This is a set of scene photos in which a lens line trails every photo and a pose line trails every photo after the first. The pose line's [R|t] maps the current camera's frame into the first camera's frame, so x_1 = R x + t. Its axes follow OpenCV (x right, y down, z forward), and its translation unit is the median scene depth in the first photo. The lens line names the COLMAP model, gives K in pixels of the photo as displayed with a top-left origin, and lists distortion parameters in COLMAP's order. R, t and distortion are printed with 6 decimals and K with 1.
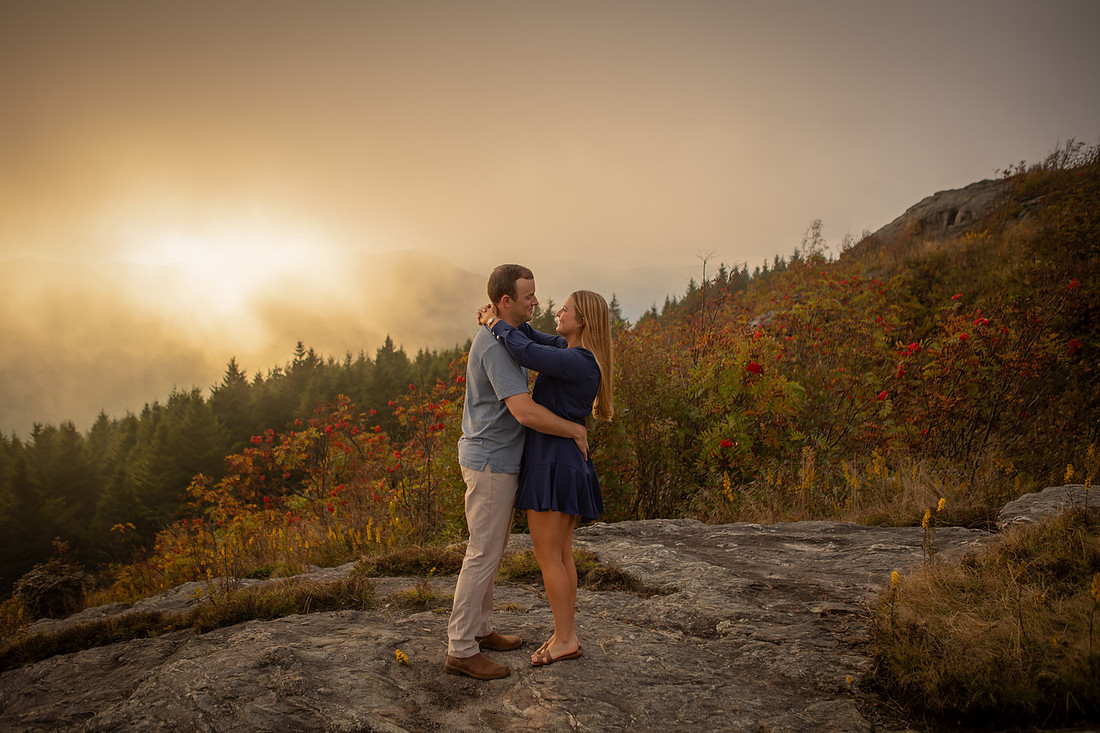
lens RADIAL K [[978.9, 0, 548.5], [0, 978.9, 365.8], [0, 0, 1]] dist [-0.085110, 0.116435]
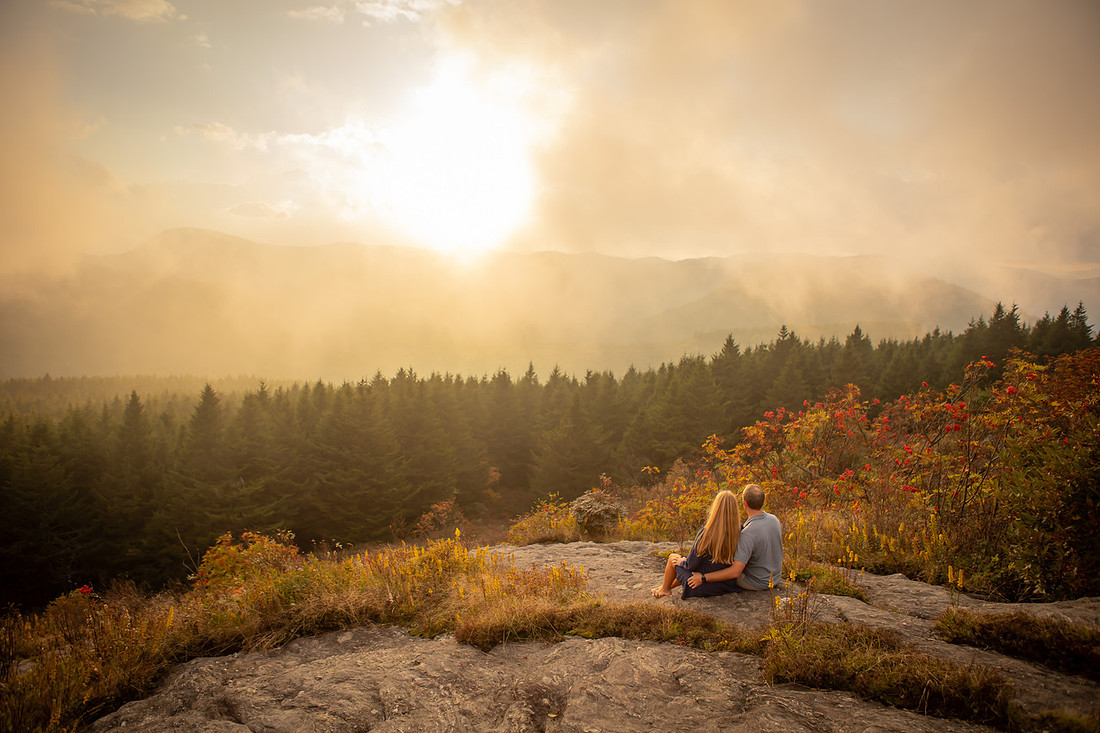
lens RADIAL K [[761.2, 0, 547.5], [0, 761.2, 365.8], [0, 0, 1]] dist [-0.115922, 0.091517]
pose [[0.852699, 0.096266, -0.513456, -0.041965], [-0.079483, 0.995339, 0.054615, -0.004999], [0.516320, -0.005759, 0.856376, 0.063124]]
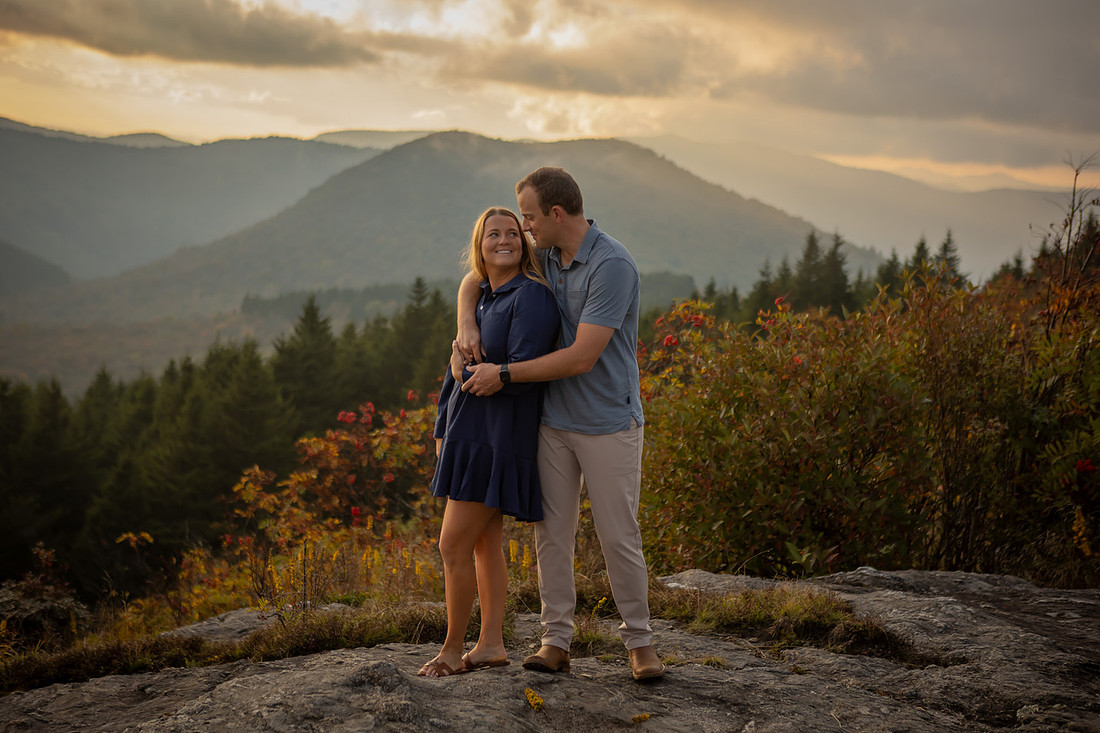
lens RADIAL K [[1638.6, 0, 551.7], [0, 1638.6, 364.4], [0, 0, 1]] dist [0.055809, -0.051787]
pose [[0.983654, 0.072959, -0.164627, 0.004228], [-0.070266, 0.997283, 0.022130, 0.004362], [0.165794, -0.010201, 0.986108, -0.023876]]
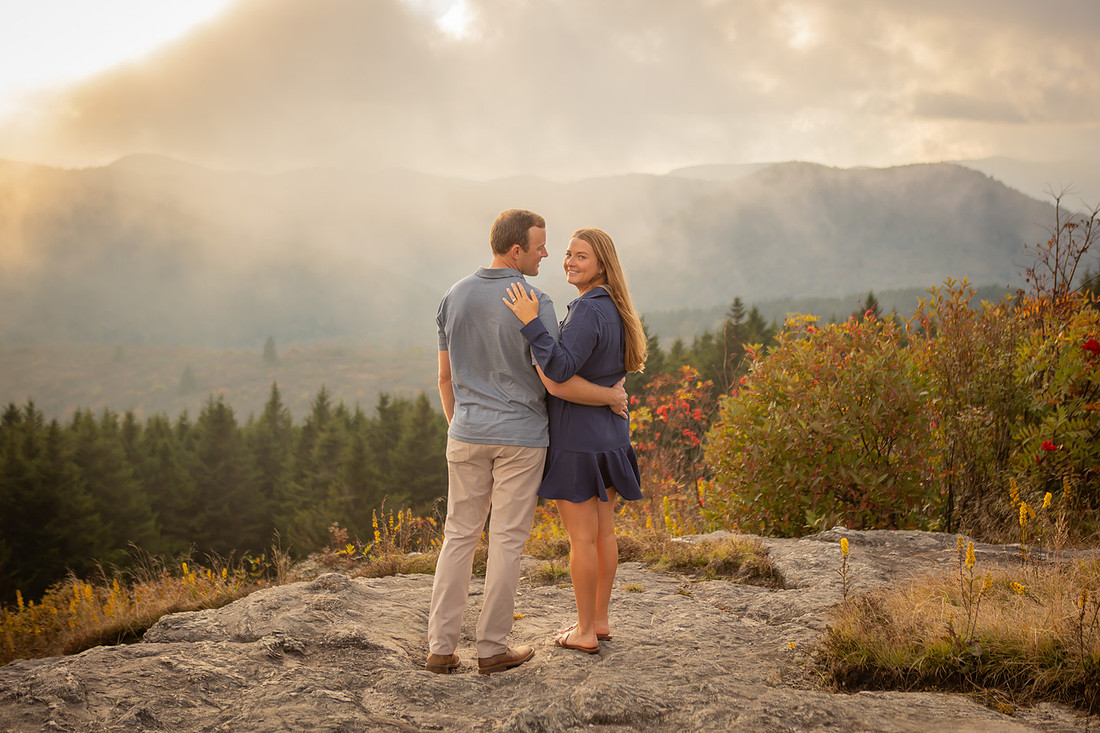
lens RADIAL K [[1497.2, 0, 582.1], [0, 1497.2, 336.9], [0, 0, 1]] dist [-0.004683, 0.017107]
pose [[0.931138, 0.047311, -0.361585, 0.070383], [-0.047881, 0.998826, 0.007387, 0.001472], [0.361510, 0.010435, 0.932310, -0.053028]]
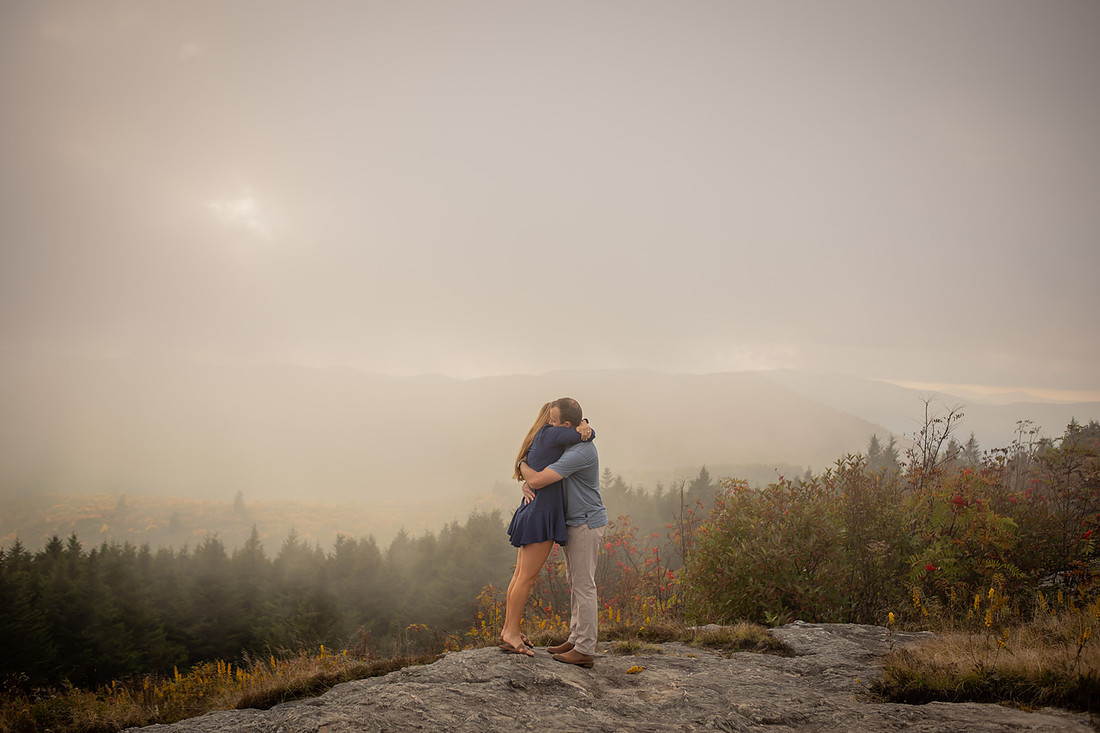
lens RADIAL K [[1122.6, 0, 550.0], [0, 1122.6, 366.5], [0, 0, 1]] dist [-0.070276, 0.114378]
pose [[0.952004, 0.030732, -0.304540, 0.040317], [-0.067649, 0.991468, -0.111423, 0.006334], [0.298517, 0.126677, 0.945960, -0.097854]]
